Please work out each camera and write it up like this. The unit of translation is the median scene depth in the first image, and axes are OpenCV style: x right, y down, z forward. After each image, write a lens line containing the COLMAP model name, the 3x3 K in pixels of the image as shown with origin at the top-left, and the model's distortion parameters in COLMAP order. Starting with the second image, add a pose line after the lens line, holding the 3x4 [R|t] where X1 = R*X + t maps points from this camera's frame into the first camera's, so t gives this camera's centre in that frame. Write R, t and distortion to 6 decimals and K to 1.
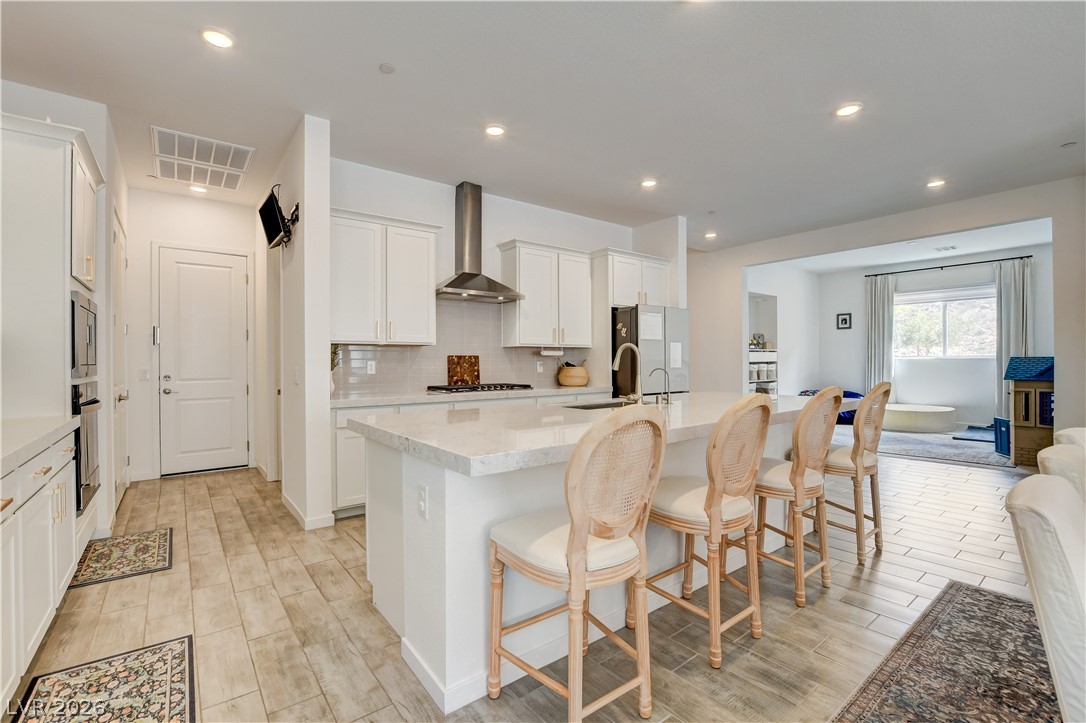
lens RADIAL K [[483.8, 0, 538.2], [0, 483.8, 358.8], [0, 0, 1]] dist [-0.029275, 0.001066]
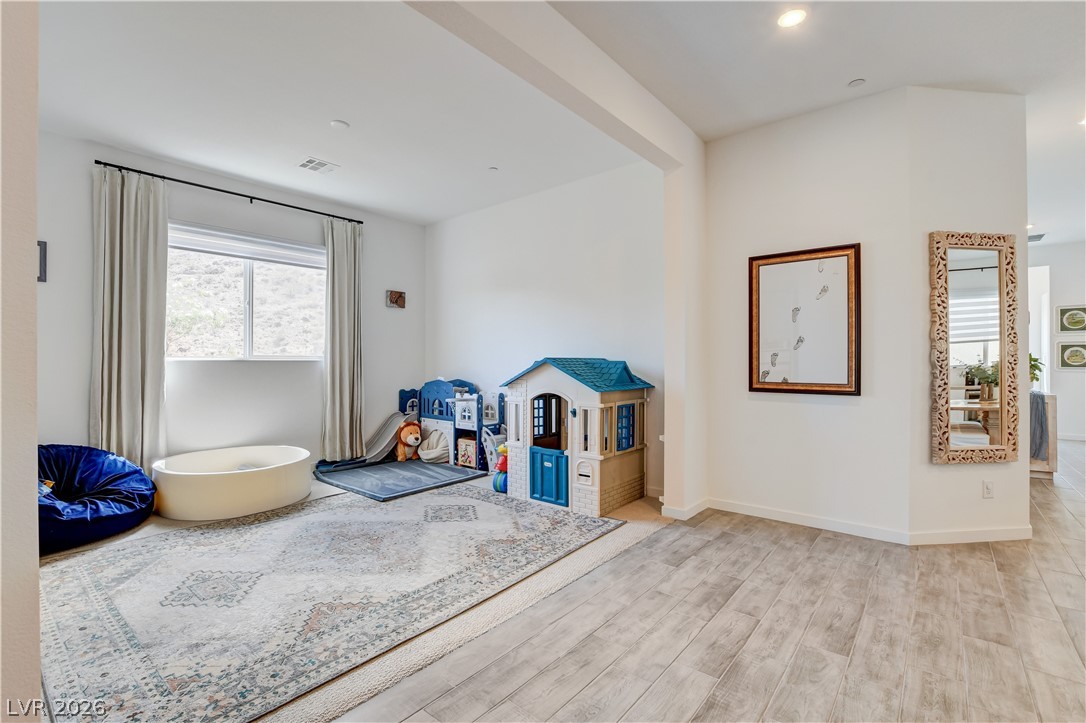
lens RADIAL K [[483.8, 0, 538.2], [0, 483.8, 358.8], [0, 0, 1]] dist [-0.029275, 0.001066]
pose [[-0.208863, 0.014514, 0.977837, 0.396947], [-0.000095, 0.999890, -0.014862, 0.008995], [-0.977945, -0.003197, -0.208838, 1.341361]]
